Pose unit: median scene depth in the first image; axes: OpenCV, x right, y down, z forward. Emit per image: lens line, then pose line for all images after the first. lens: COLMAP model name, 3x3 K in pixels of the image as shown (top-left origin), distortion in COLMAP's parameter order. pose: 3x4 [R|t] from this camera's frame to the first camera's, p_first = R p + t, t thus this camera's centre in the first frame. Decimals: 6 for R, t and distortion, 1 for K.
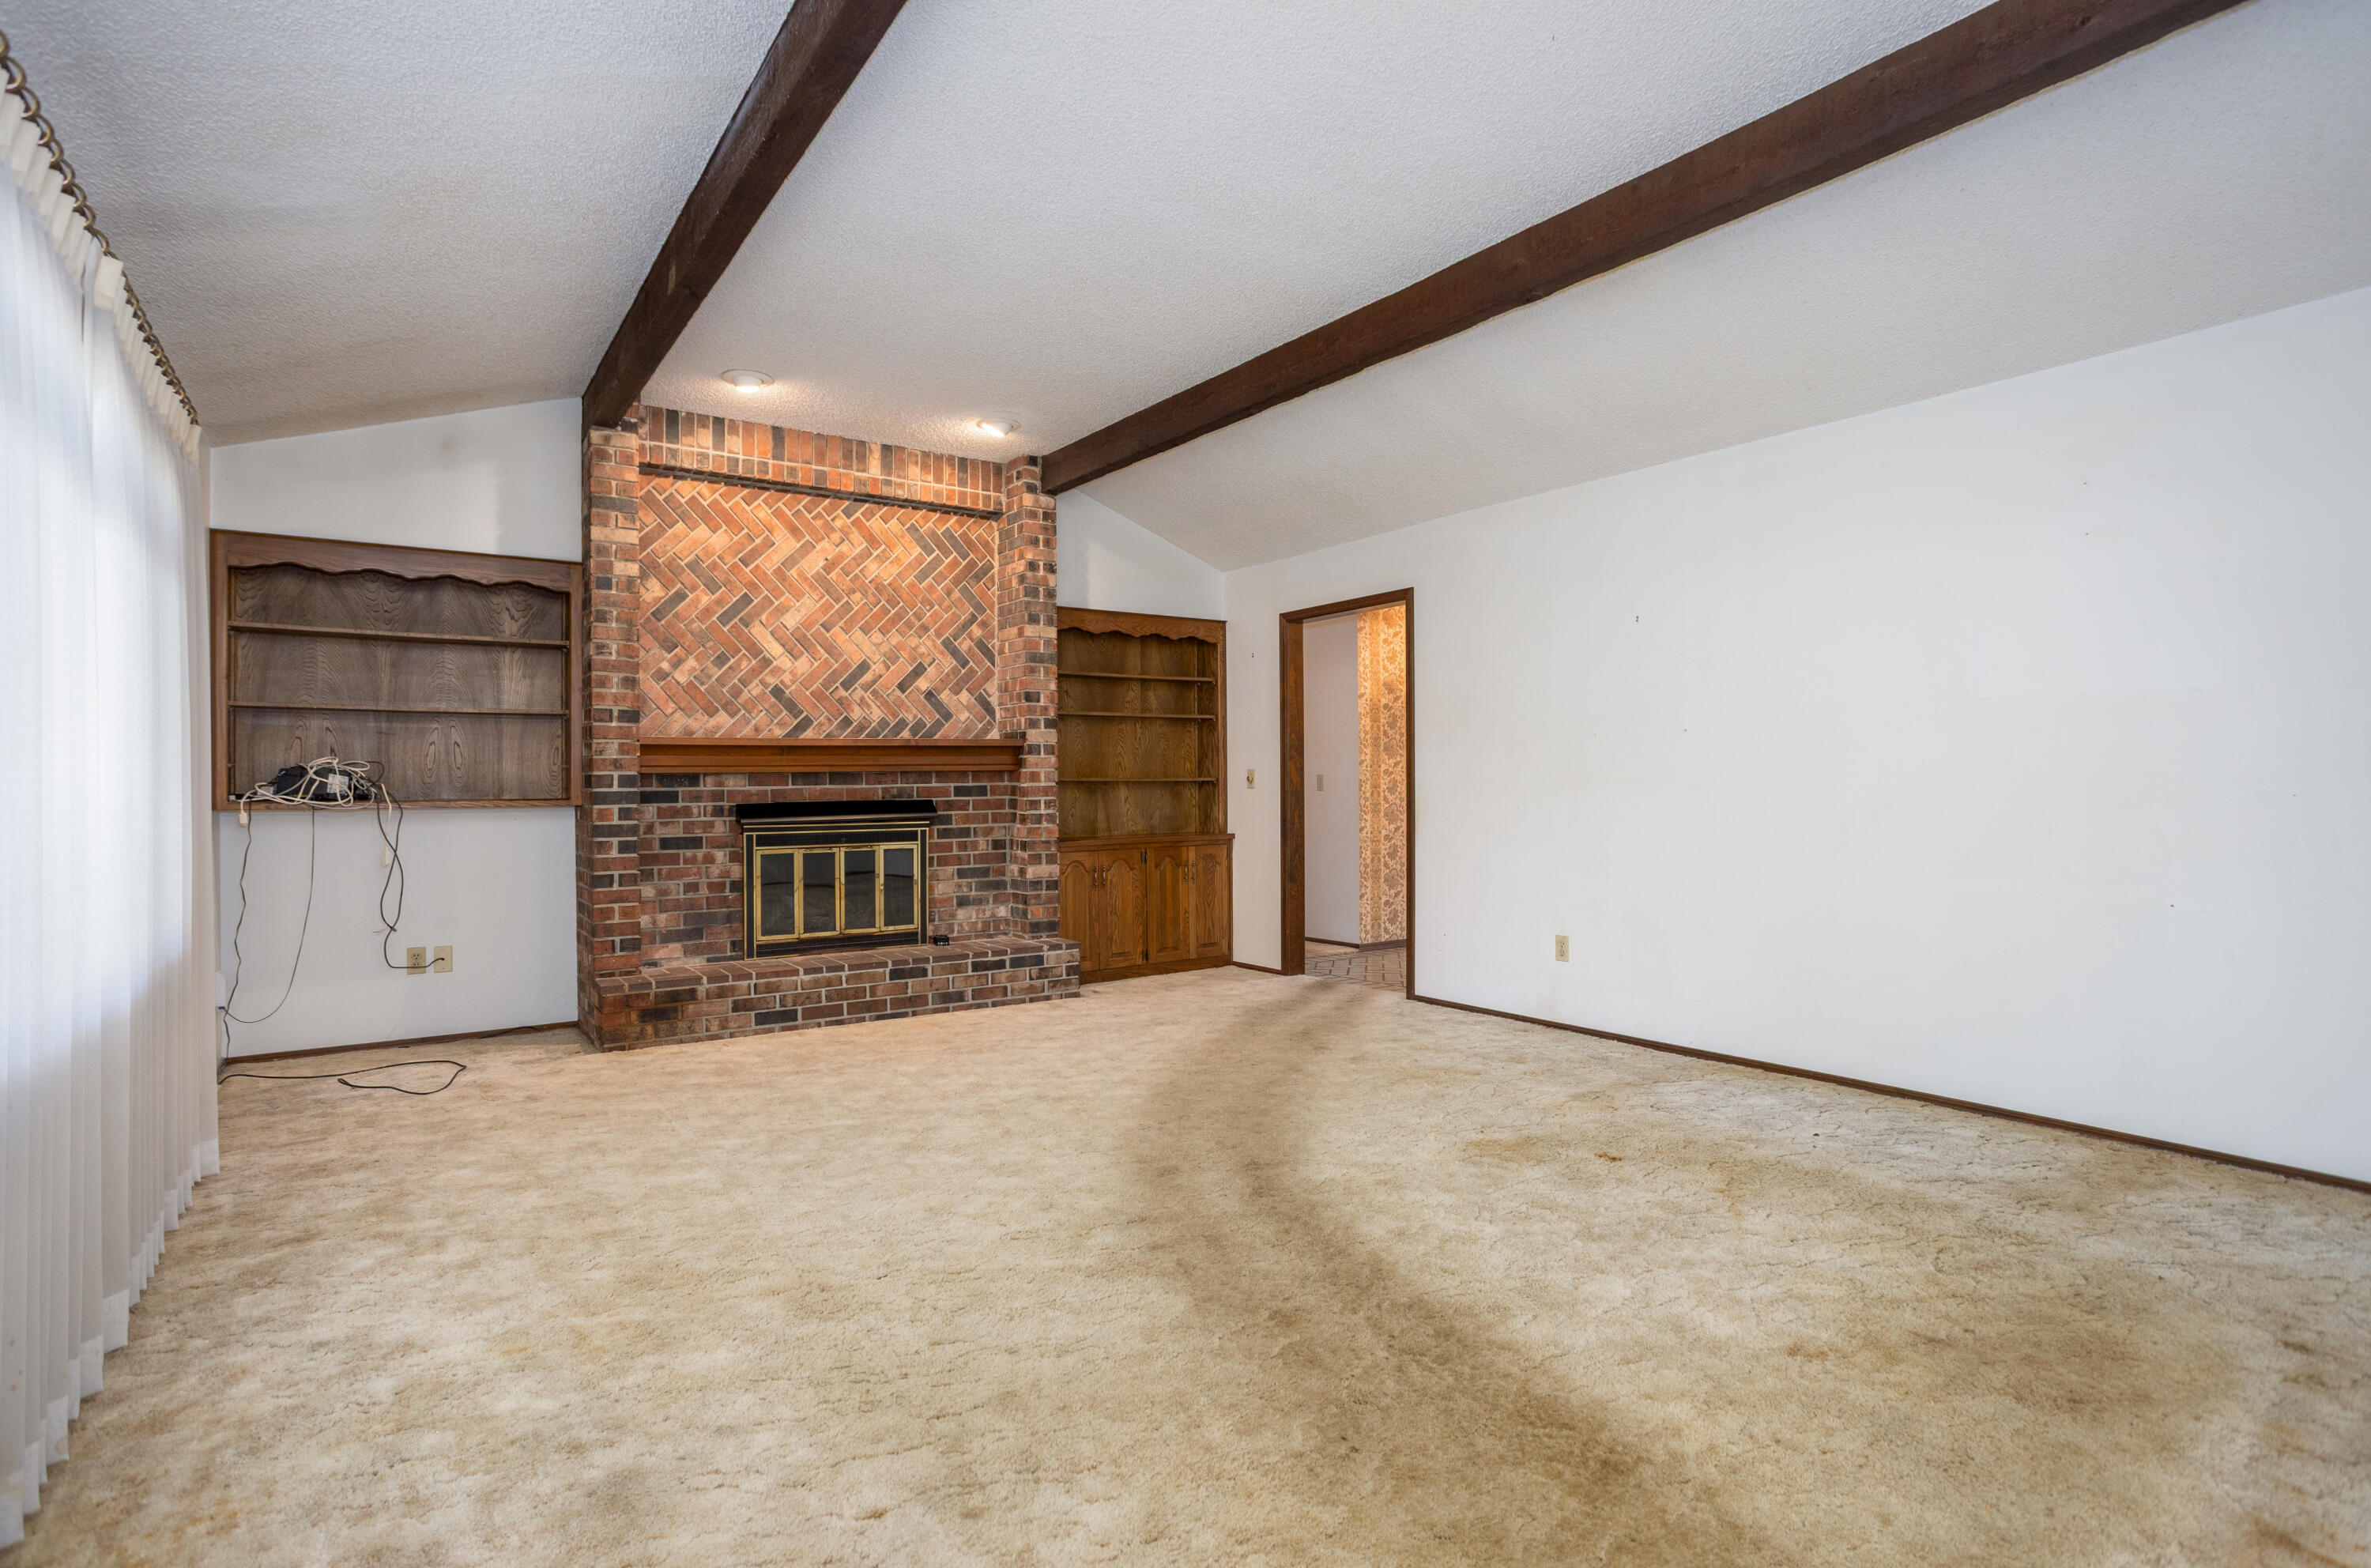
lens RADIAL K [[1162.0, 0, 1156.4], [0, 1162.0, 785.5], [0, 0, 1]] dist [-0.034994, 0.000373]
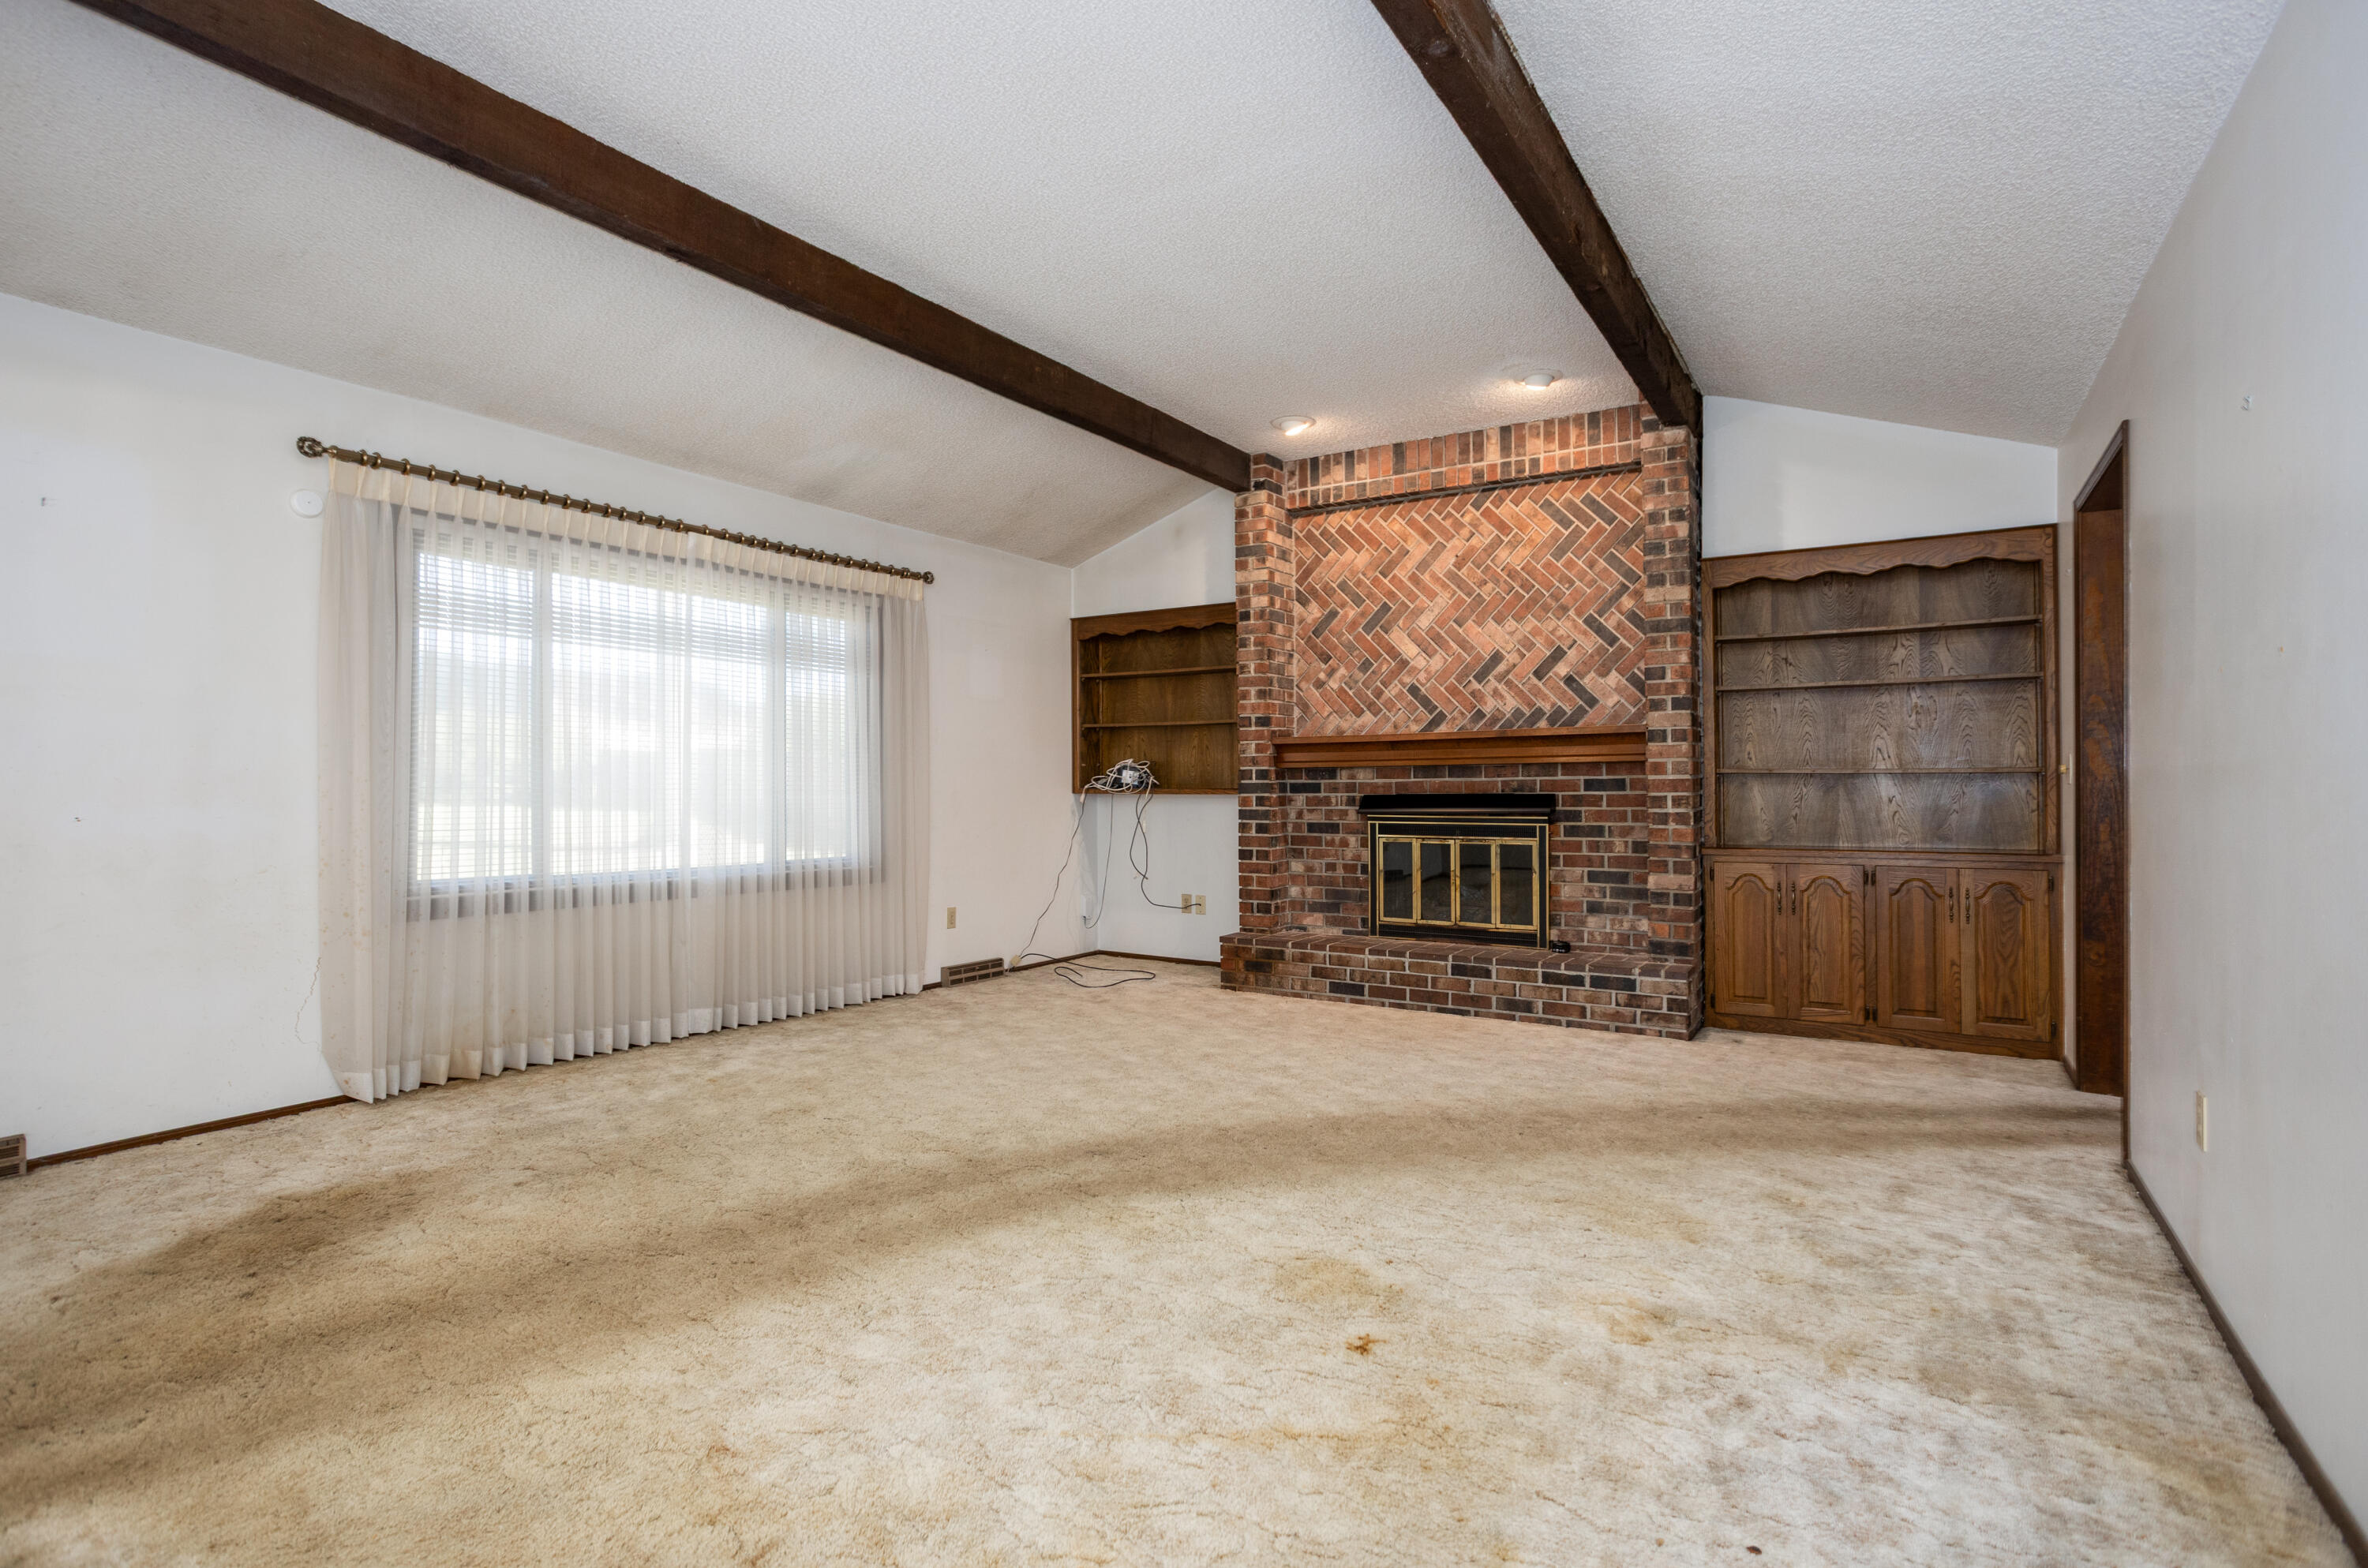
lens RADIAL K [[1160.4, 0, 1155.0], [0, 1160.4, 785.5], [0, 0, 1]] dist [-0.034994, 0.000373]
pose [[0.388904, 0.006745, -0.921254, 0.559740], [-0.000978, 0.999976, 0.006908, -0.000537], [0.921278, -0.001785, 0.388901, 0.366918]]
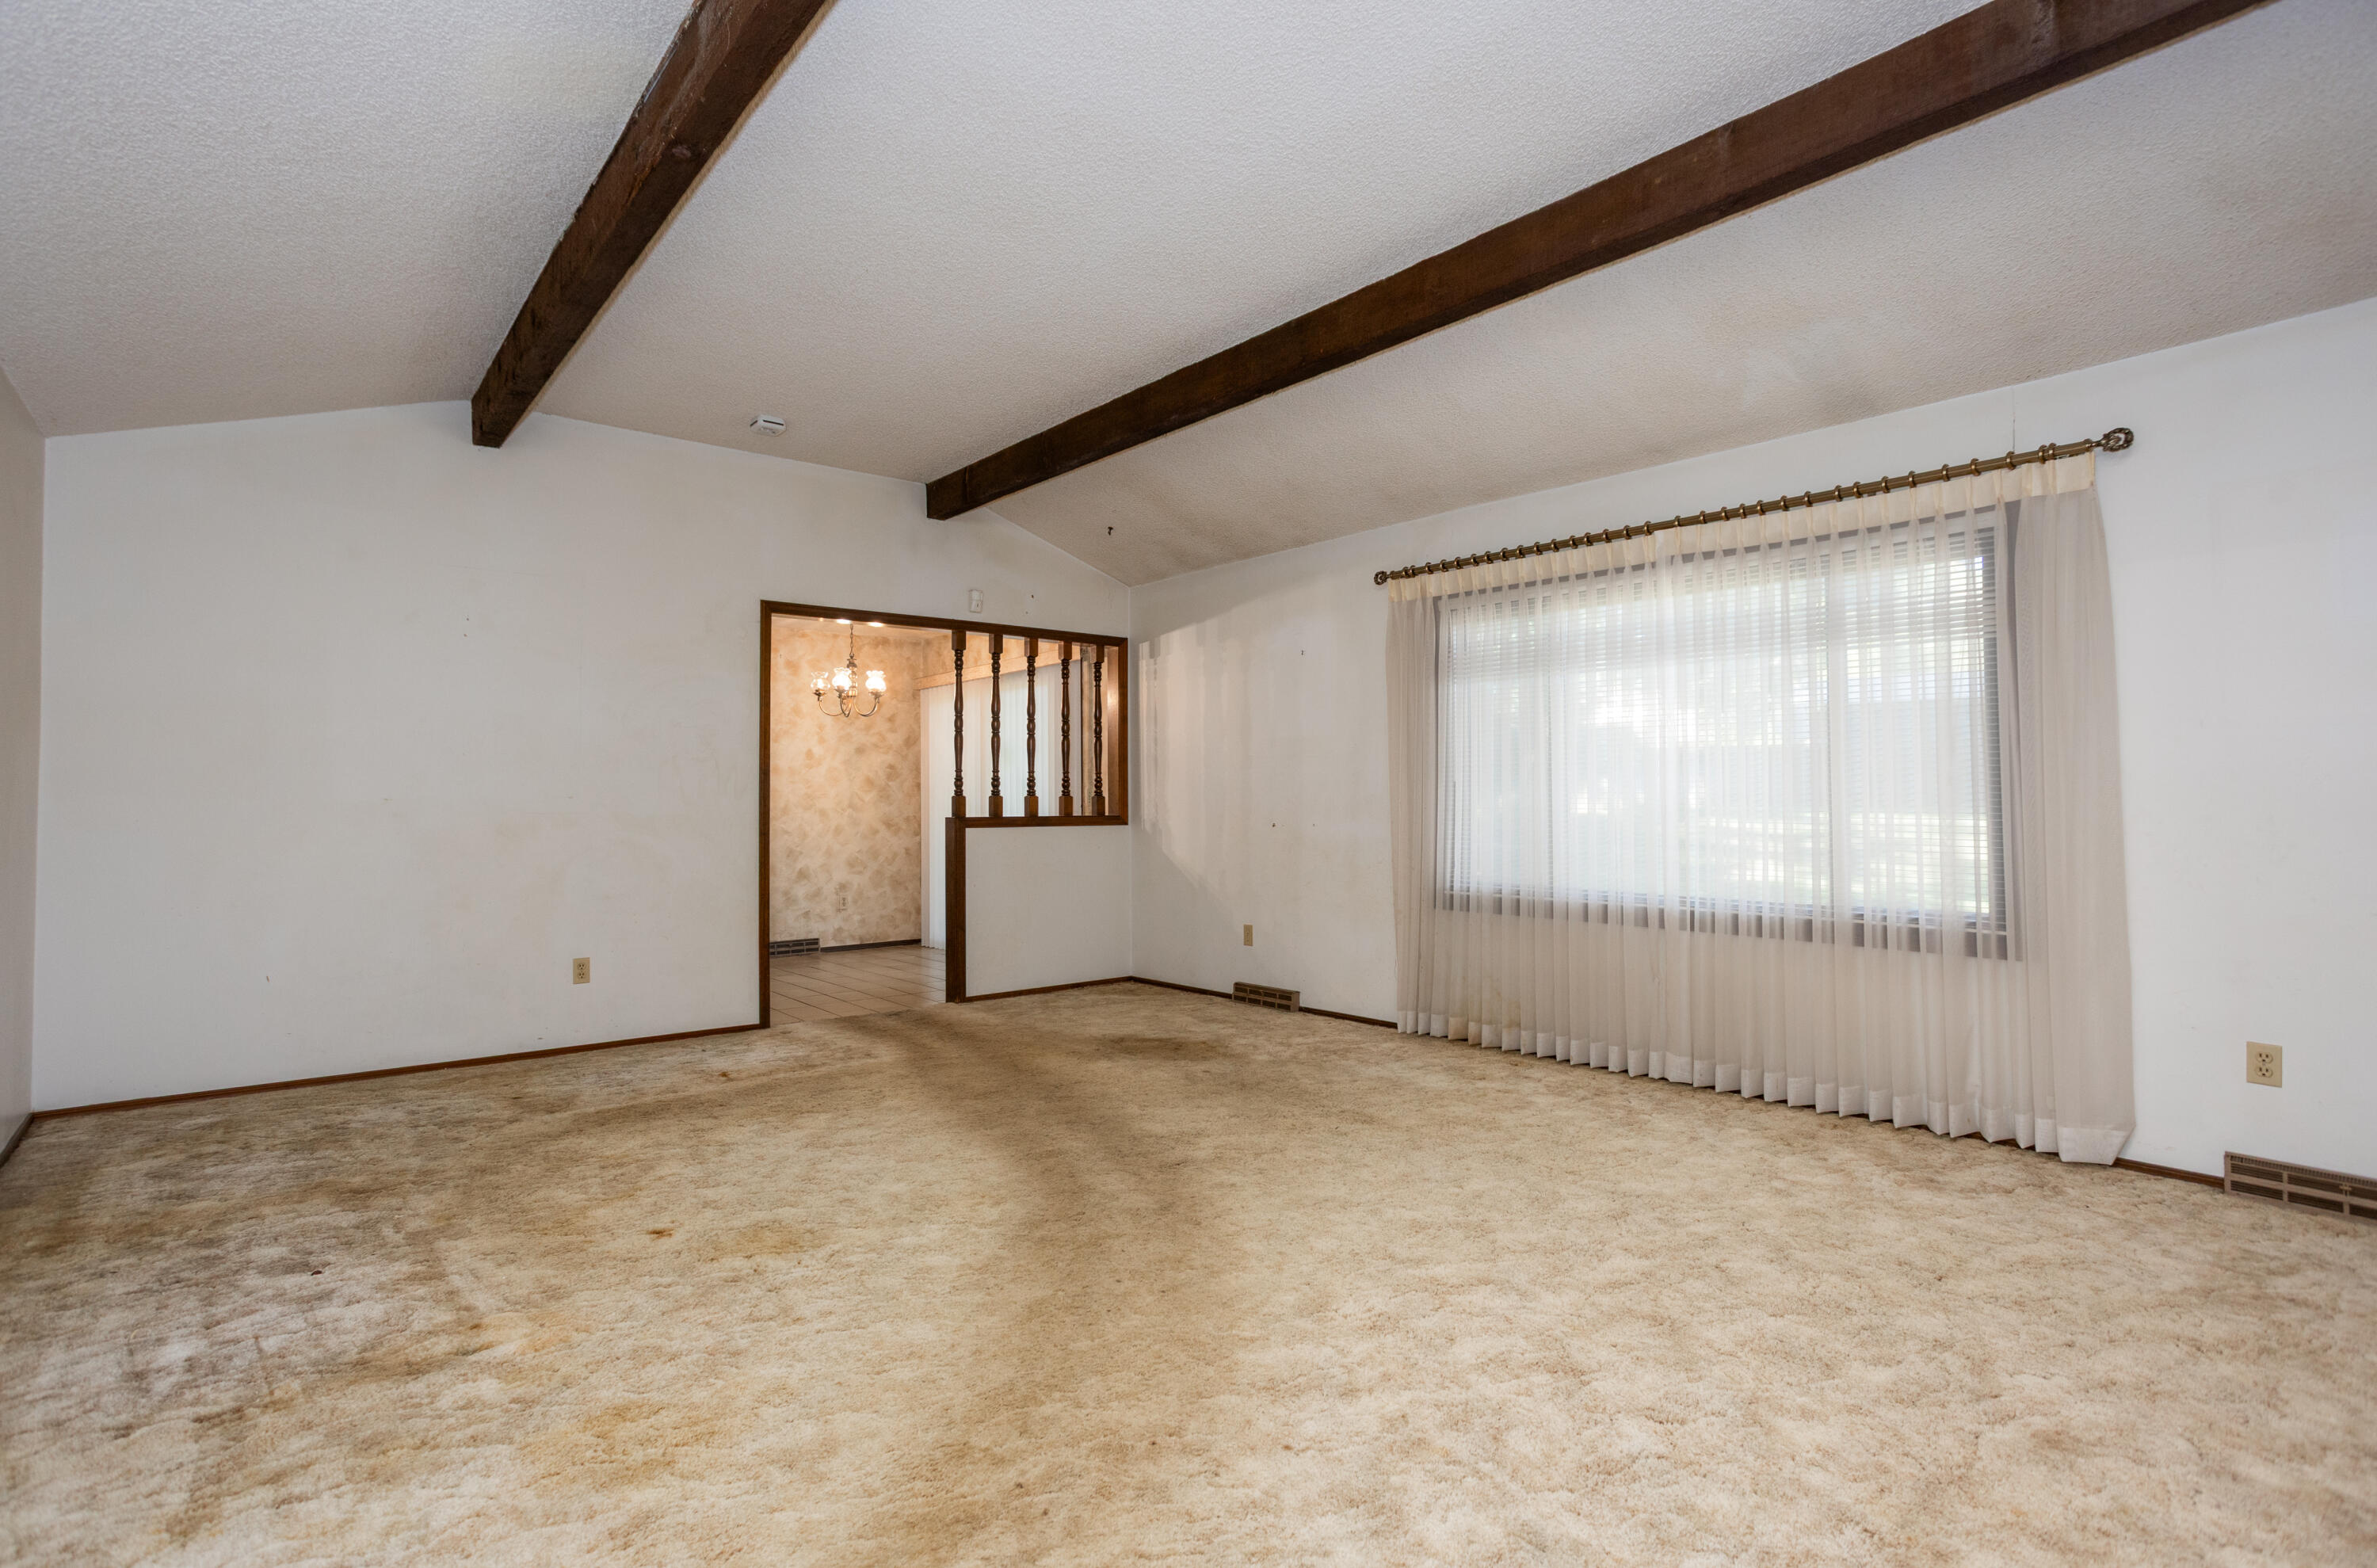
lens RADIAL K [[1149.2, 0, 1164.7], [0, 1149.2, 776.2], [0, 0, 1]] dist [-0.030647, 0.000512]
pose [[-0.995422, 0.003952, -0.095494, 0.055774], [0.006476, 0.999638, -0.026128, 0.003397], [0.095356, -0.026627, -0.995087, 1.109670]]
